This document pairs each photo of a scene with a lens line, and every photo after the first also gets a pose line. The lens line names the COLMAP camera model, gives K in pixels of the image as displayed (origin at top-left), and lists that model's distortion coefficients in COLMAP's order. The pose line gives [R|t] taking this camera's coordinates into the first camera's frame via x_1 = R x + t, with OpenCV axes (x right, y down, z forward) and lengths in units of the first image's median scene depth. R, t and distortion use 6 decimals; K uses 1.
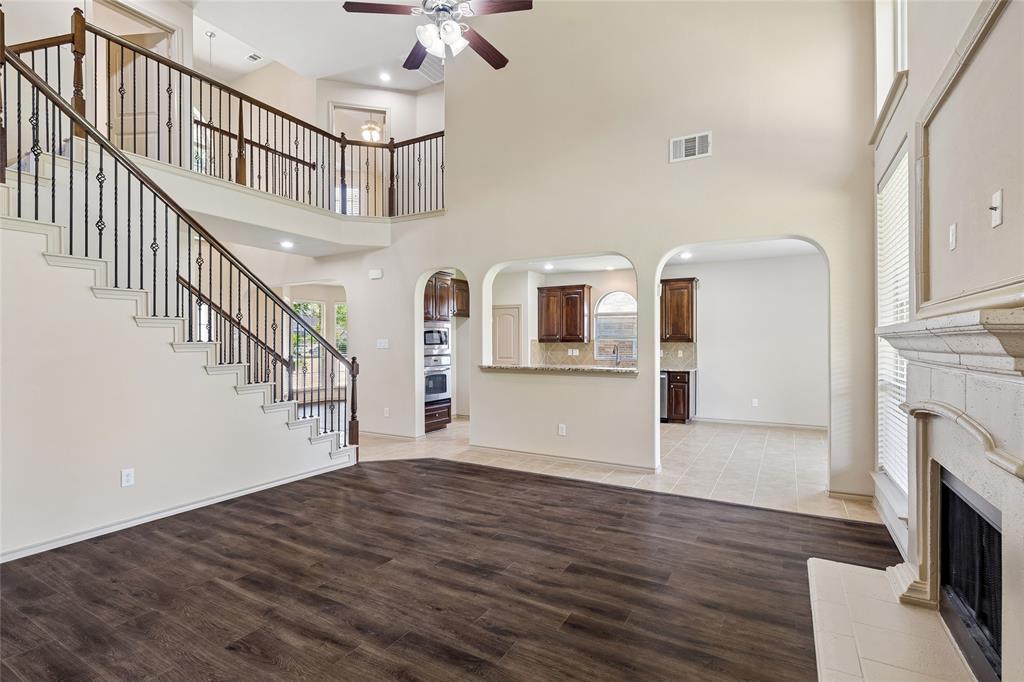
lens RADIAL K [[486.4, 0, 512.2], [0, 486.4, 336.3], [0, 0, 1]] dist [-0.003318, 0.001380]
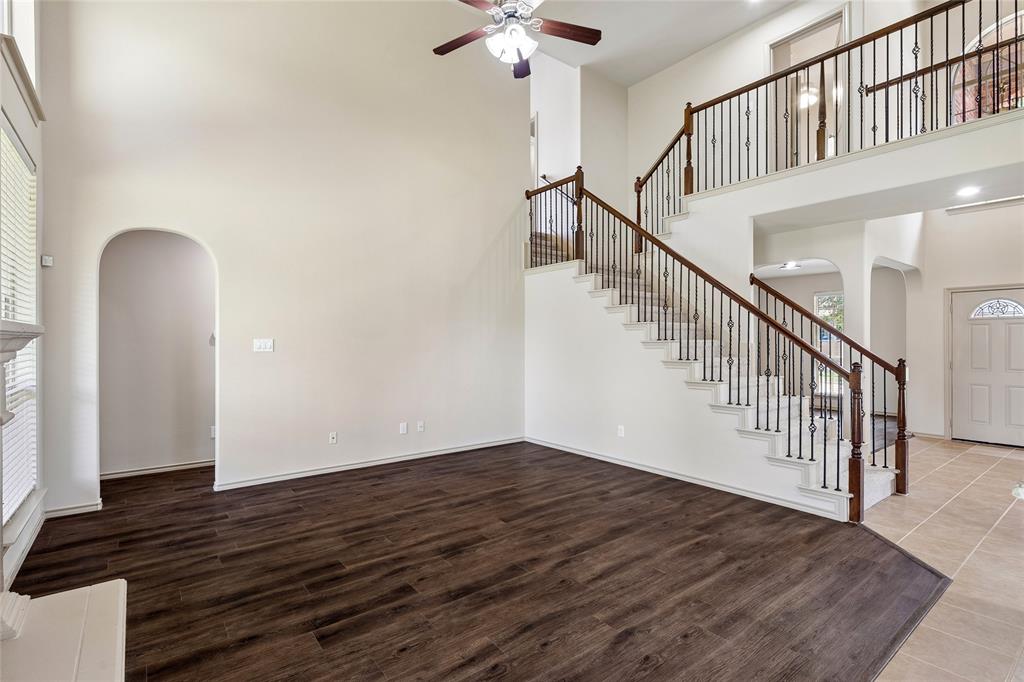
lens RADIAL K [[486.4, 0, 500.1], [0, 486.4, 345.0], [0, 0, 1]] dist [-0.003318, 0.001380]
pose [[-0.399848, 0.008155, -0.916545, 0.757586], [0.013502, 0.999904, 0.003006, 0.014760], [0.916482, -0.011174, -0.399920, 1.305134]]
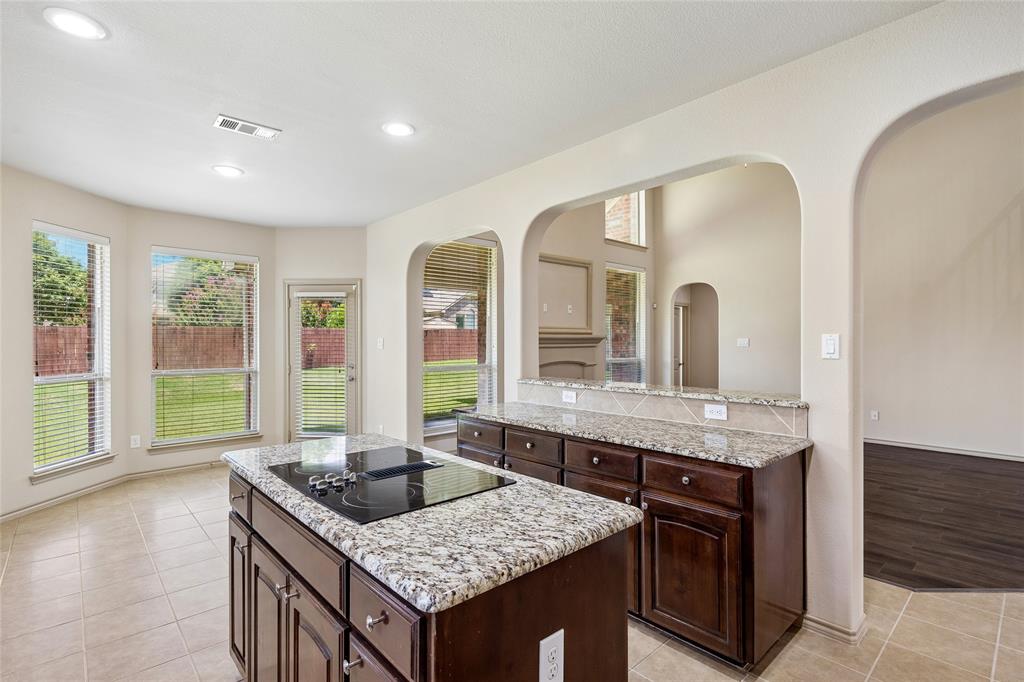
lens RADIAL K [[486.4, 0, 508.7], [0, 486.4, 340.3], [0, 0, 1]] dist [-0.003318, 0.001380]
pose [[-0.950453, 0.003789, 0.310845, 0.098466], [-0.000234, 0.999917, -0.012904, 0.030670], [-0.310868, -0.012338, -0.950373, 2.593605]]
